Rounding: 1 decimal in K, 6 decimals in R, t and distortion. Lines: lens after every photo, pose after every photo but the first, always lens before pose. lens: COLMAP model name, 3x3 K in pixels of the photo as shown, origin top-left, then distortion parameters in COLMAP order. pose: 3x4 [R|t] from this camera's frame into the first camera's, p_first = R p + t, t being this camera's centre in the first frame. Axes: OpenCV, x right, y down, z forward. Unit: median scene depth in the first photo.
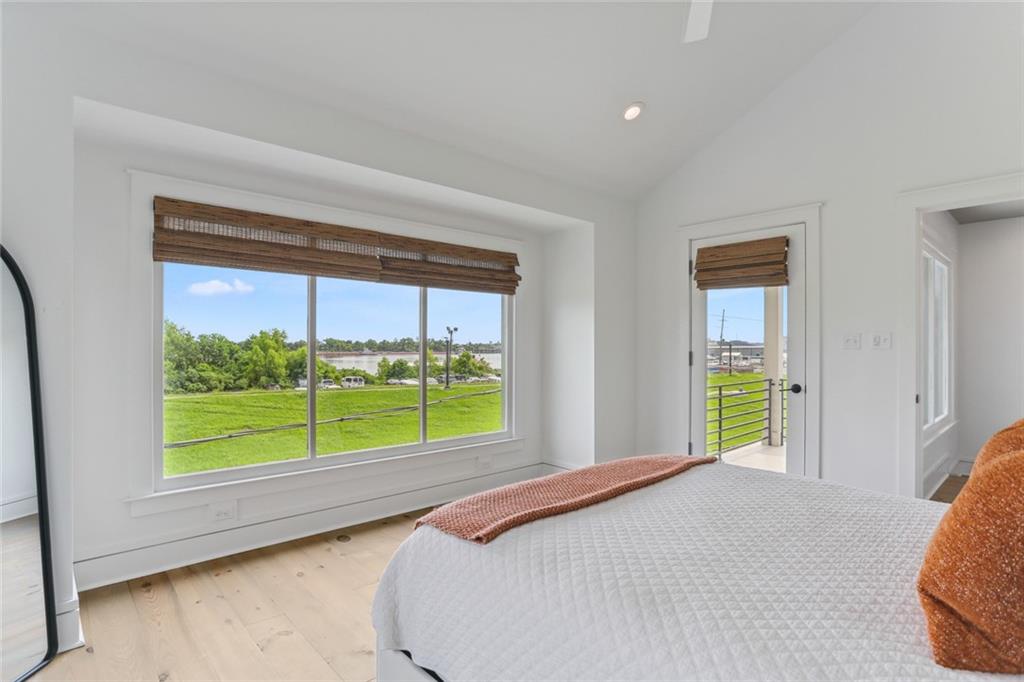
lens RADIAL K [[534.1, 0, 512.0], [0, 534.1, 341.0], [0, 0, 1]] dist [0.000297, 0.000105]
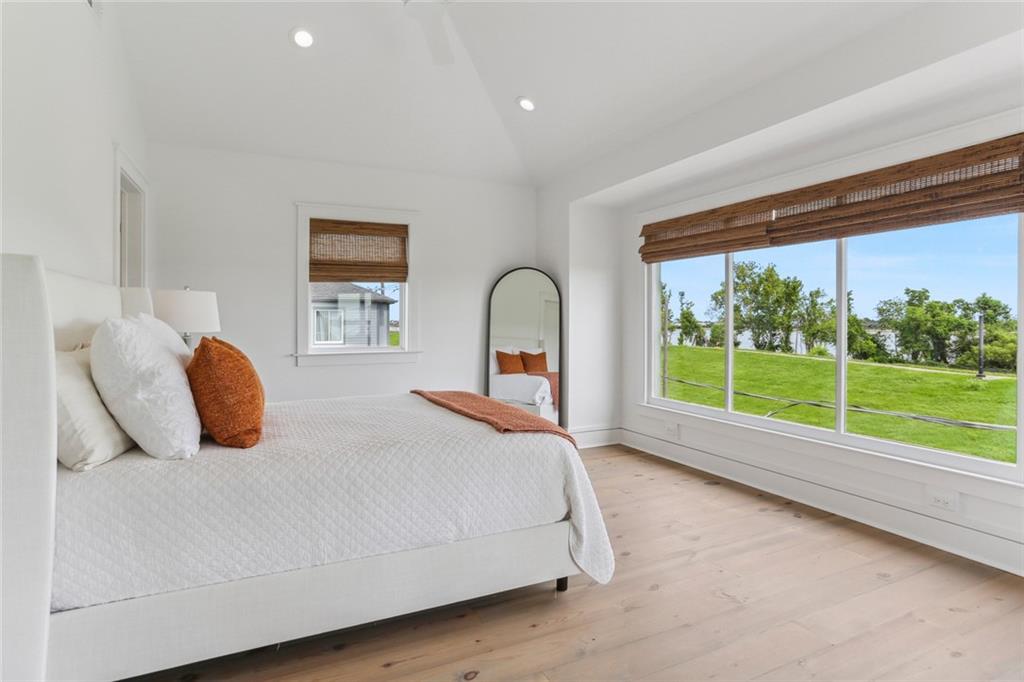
lens RADIAL K [[534.1, 0, 512.0], [0, 534.1, 341.0], [0, 0, 1]] dist [0.000297, 0.000105]
pose [[-0.291241, 0.056664, -0.954970, 0.786631], [0.038242, 0.998136, 0.047563, -0.006873], [0.955885, -0.022667, -0.292865, 0.823729]]
